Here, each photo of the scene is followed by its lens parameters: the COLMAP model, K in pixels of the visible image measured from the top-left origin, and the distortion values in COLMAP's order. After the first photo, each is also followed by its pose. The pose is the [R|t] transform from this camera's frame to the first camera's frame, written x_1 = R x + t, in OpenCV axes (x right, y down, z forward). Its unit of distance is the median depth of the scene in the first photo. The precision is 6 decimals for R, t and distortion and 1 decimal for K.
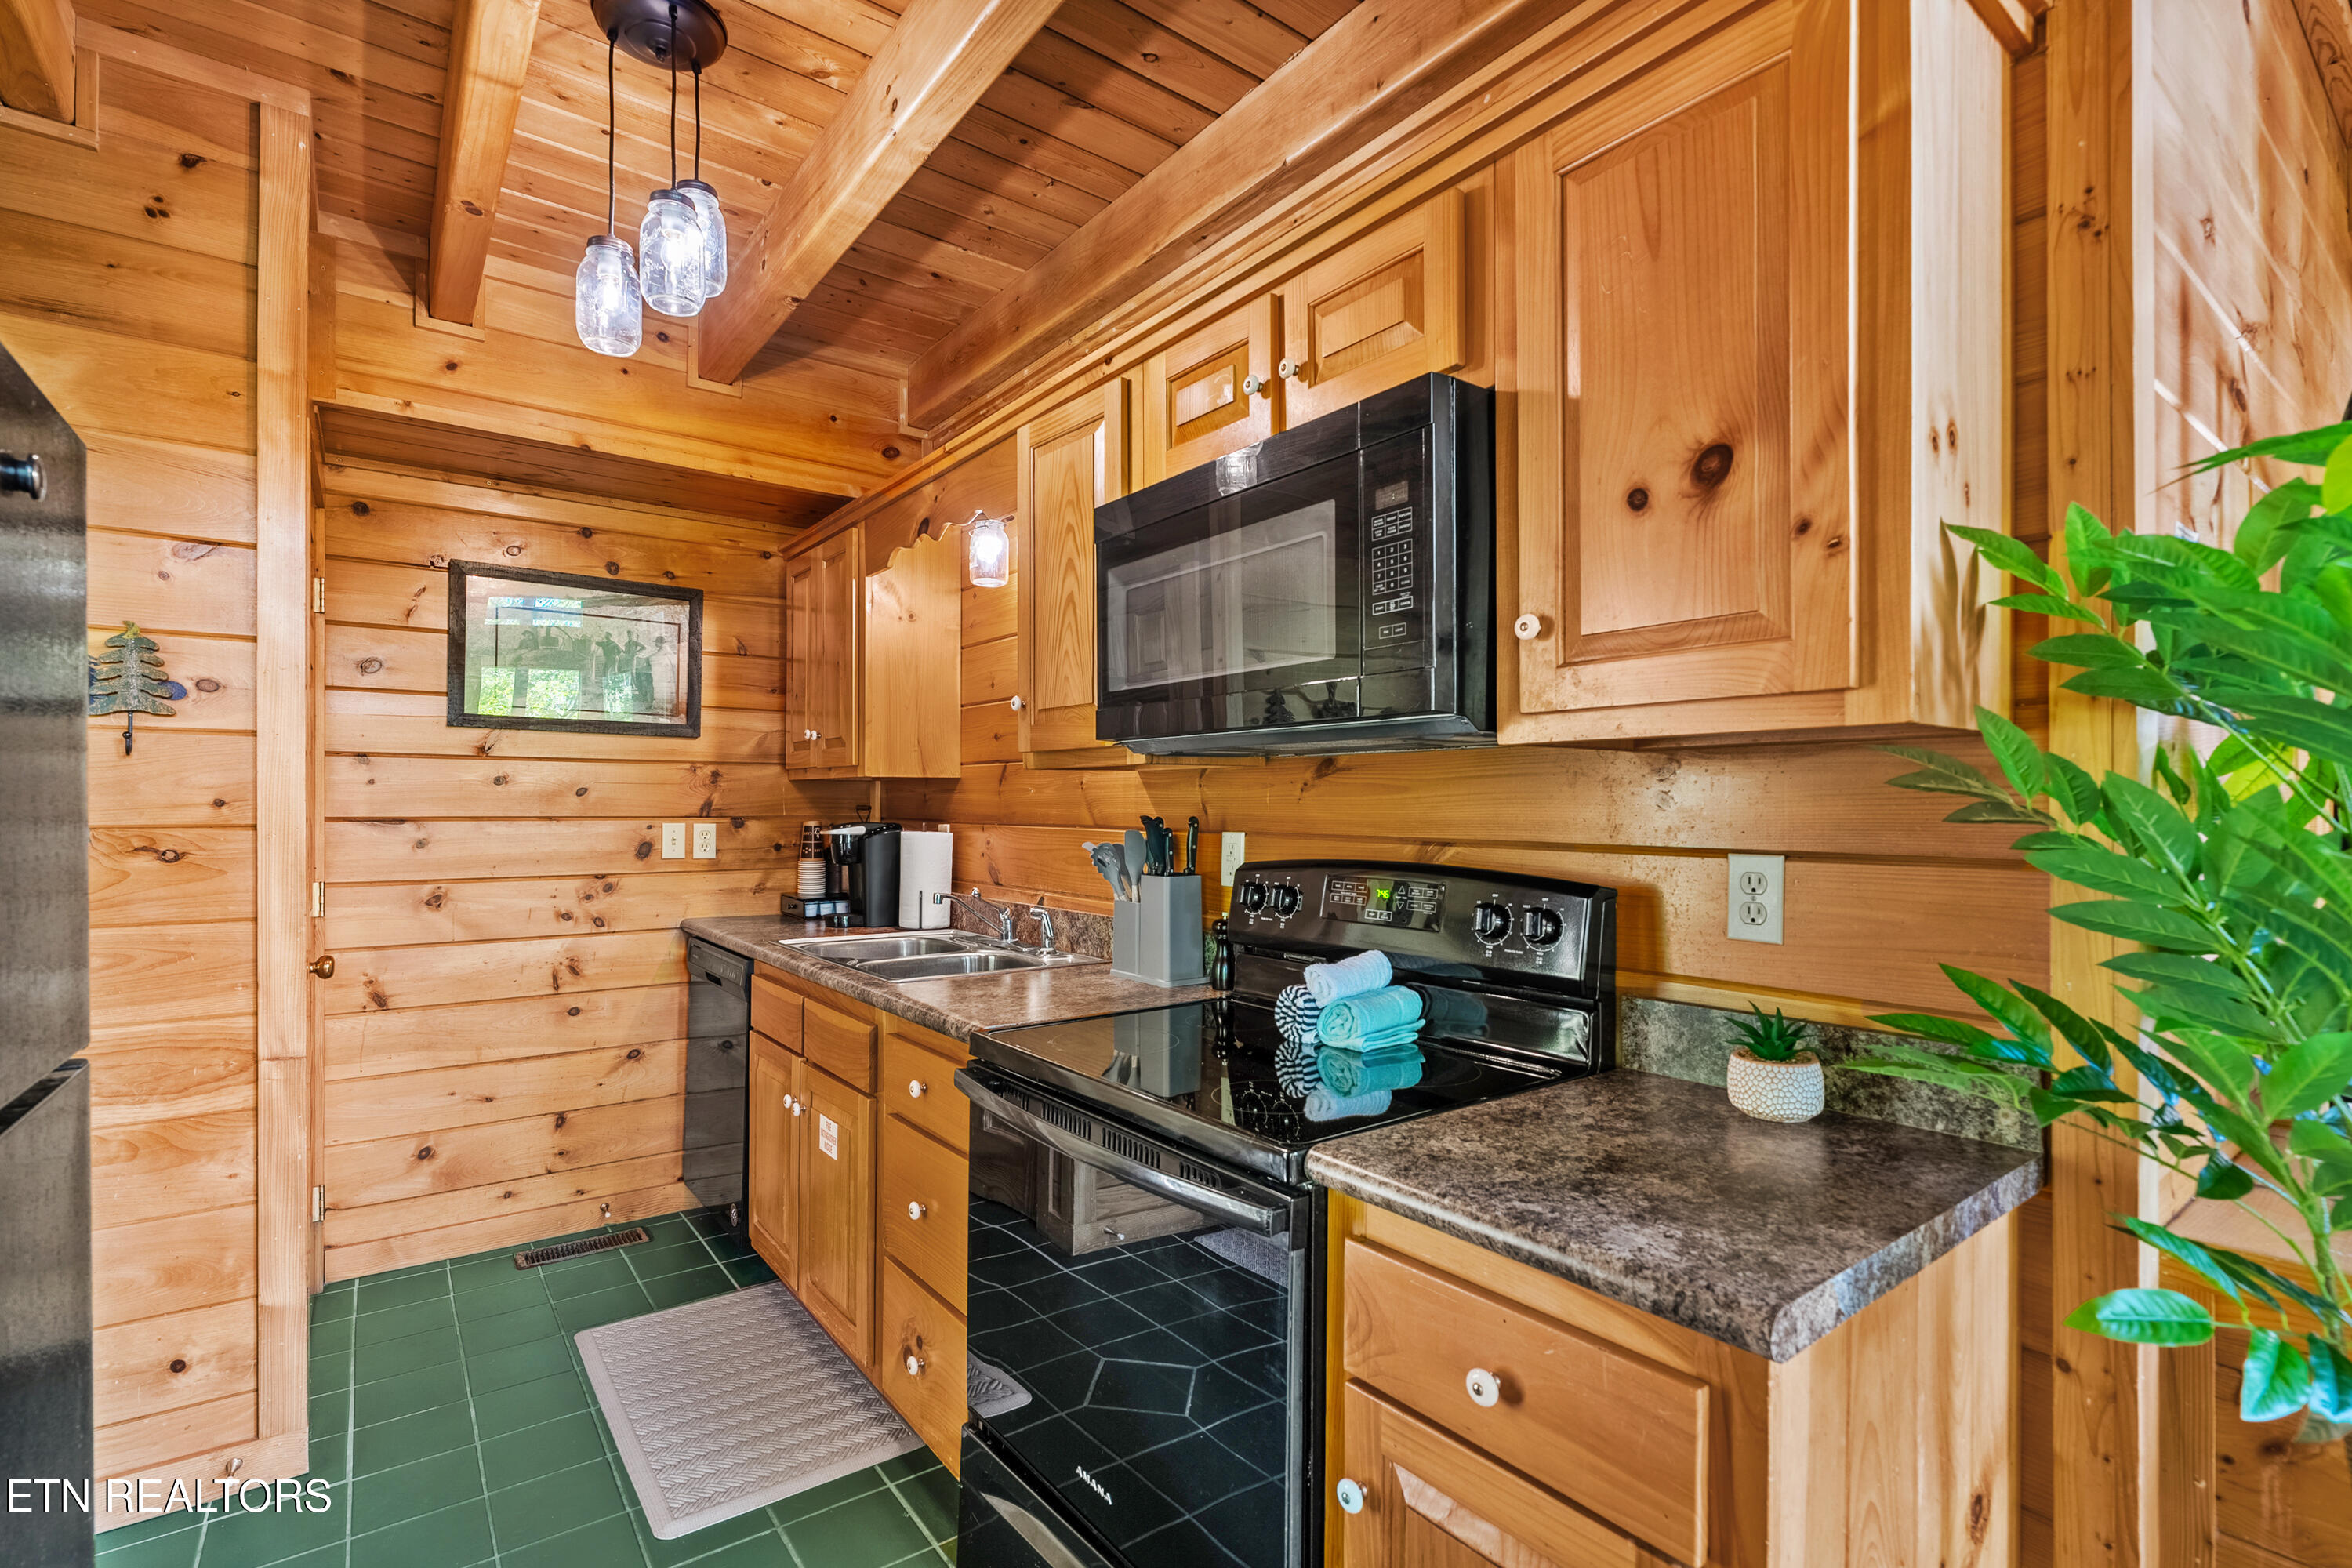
lens RADIAL K [[1075.9, 0, 1183.3], [0, 1075.9, 805.1], [0, 0, 1]] dist [0.000050, -0.000015]
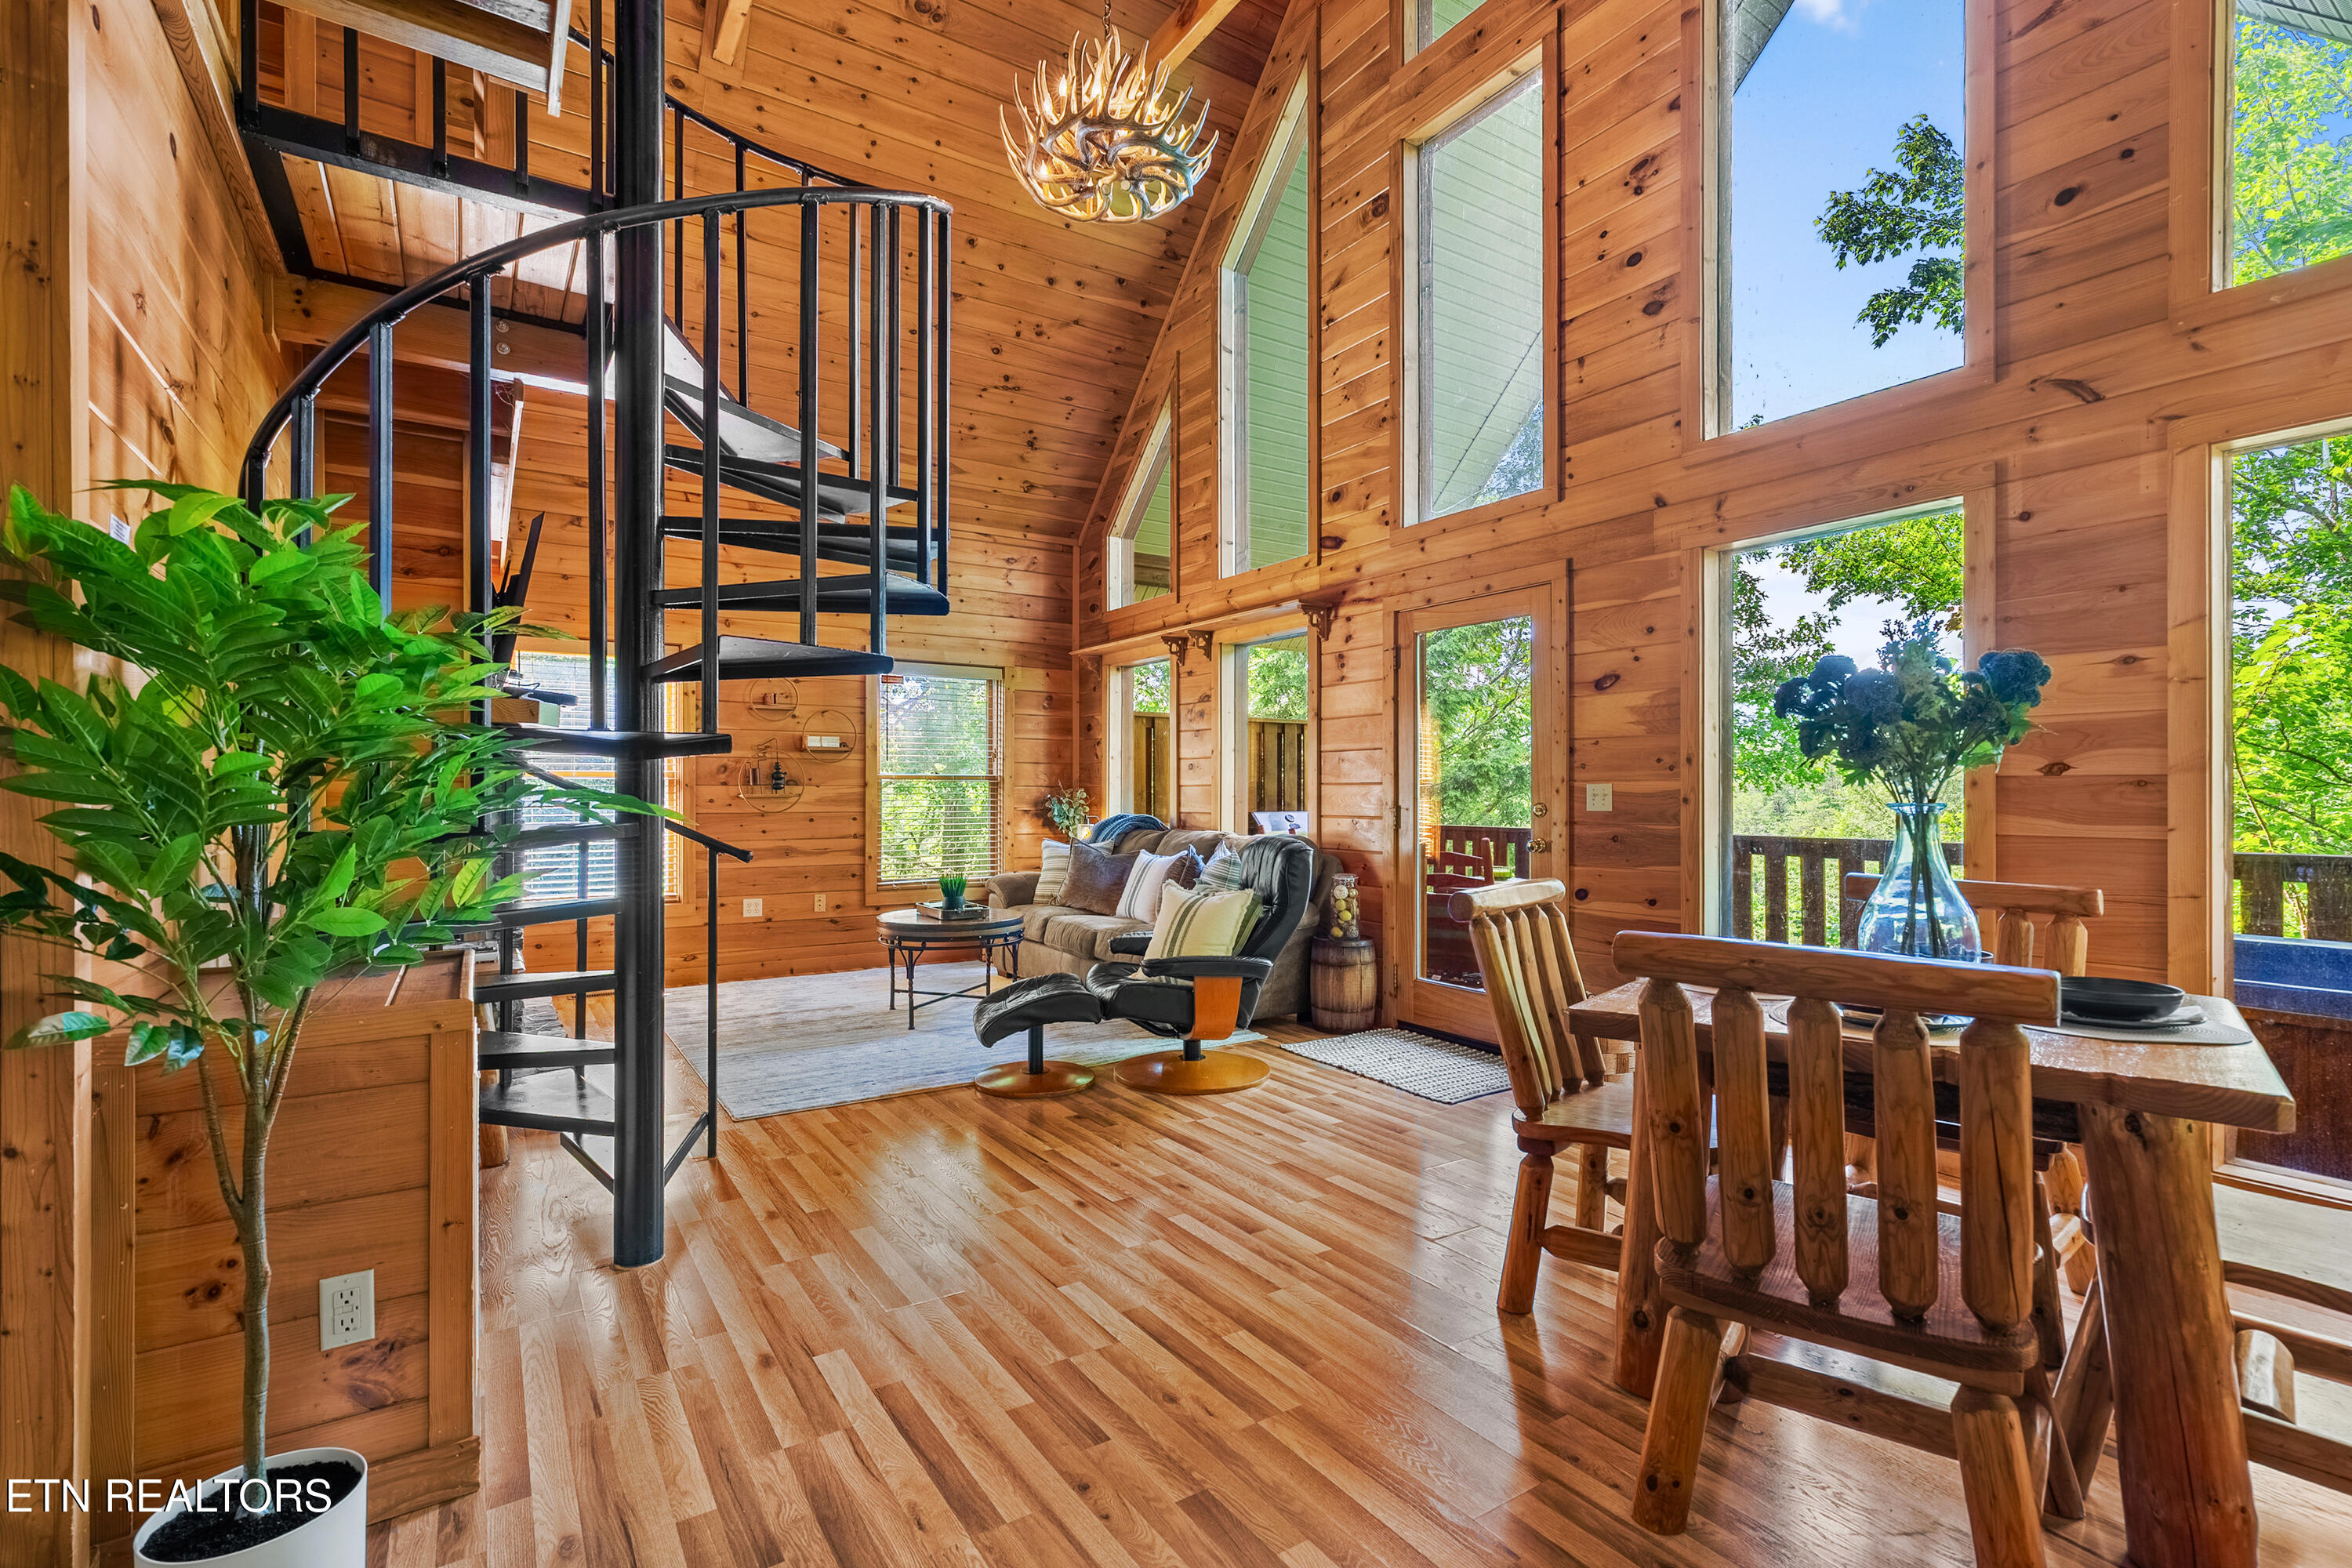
lens RADIAL K [[1070.6, 0, 1177.7], [0, 1070.6, 791.7], [0, 0, 1]] dist [0.002729, 0.000247]
pose [[0.072377, 0.000561, 0.997377, -0.304511], [-0.000888, 0.999999, -0.000499, 0.079372], [-0.997377, -0.000849, 0.072378, -0.407501]]
